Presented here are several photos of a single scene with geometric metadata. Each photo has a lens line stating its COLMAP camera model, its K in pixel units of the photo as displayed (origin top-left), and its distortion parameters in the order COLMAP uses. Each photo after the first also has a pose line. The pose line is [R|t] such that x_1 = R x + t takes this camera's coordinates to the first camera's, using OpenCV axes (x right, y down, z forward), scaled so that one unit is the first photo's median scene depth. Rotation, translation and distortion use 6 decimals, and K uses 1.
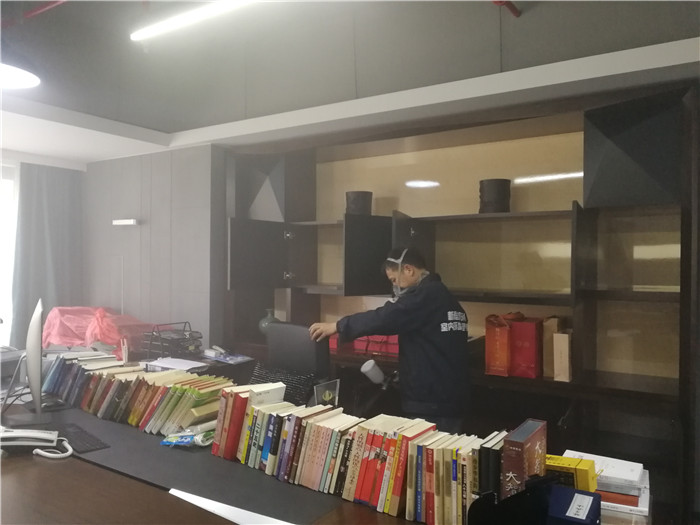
lens RADIAL K [[561.0, 0, 350.0], [0, 561.0, 262.5], [0, 0, 1]] dist [0.082573, -0.141465]
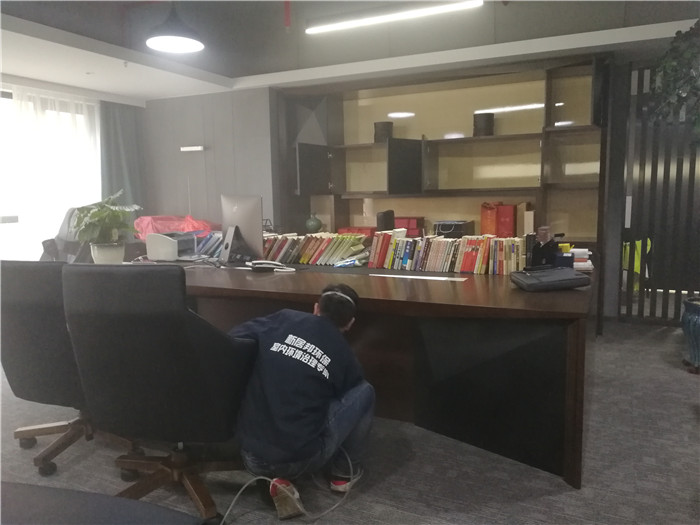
lens RADIAL K [[561.0, 0, 350.0], [0, 561.0, 262.5], [0, 0, 1]] dist [0.082573, -0.141465]
pose [[0.989648, -0.045248, 0.136195, -0.496761], [0.028384, 0.991963, 0.123307, 0.079854], [-0.140680, -0.118165, 0.982978, -0.733137]]
